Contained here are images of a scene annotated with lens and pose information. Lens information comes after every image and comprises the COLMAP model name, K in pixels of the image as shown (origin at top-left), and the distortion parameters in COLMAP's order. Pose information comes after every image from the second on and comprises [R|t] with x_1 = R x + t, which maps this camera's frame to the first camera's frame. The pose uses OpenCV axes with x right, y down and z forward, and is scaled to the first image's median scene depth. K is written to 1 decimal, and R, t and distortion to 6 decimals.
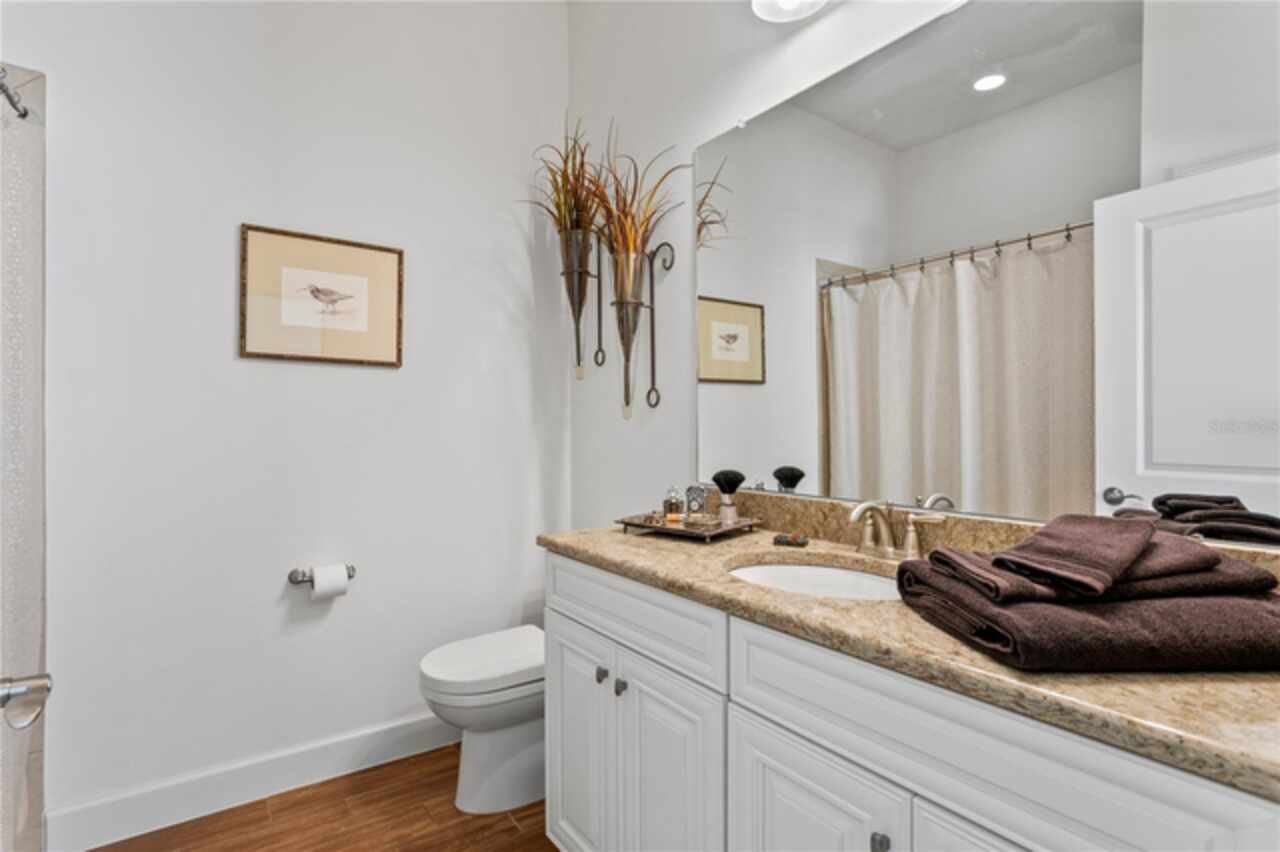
lens RADIAL K [[633.7, 0, 640.3], [0, 633.7, 426.2], [0, 0, 1]] dist [-0.005098, -0.000525]
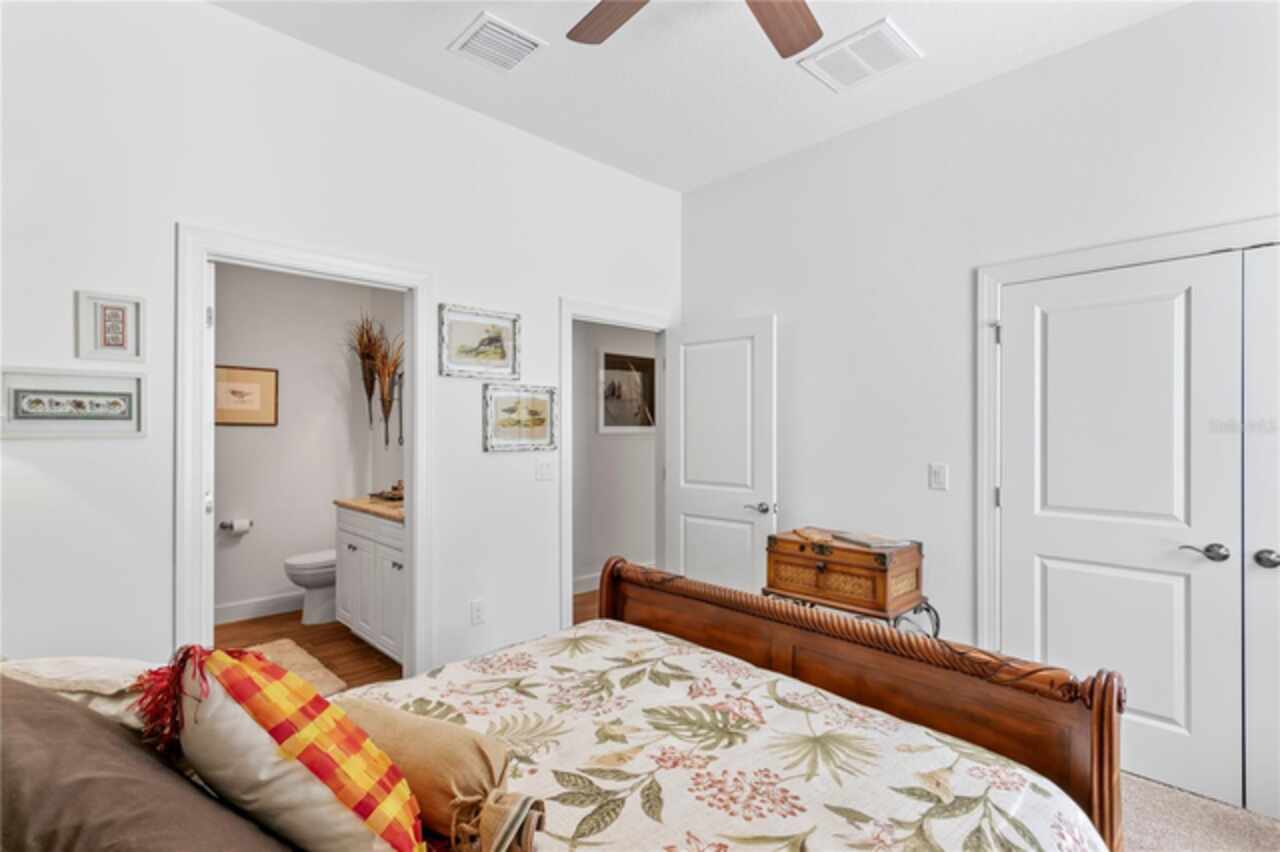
lens RADIAL K [[606.1, 0, 639.6], [0, 606.1, 426.5], [0, 0, 1]] dist [0.006553, 0.000871]
pose [[0.989144, -0.000035, 0.146950, 0.544176], [0.000416, 0.999997, -0.002557, -0.090112], [-0.146949, 0.002590, 0.989141, -1.237247]]
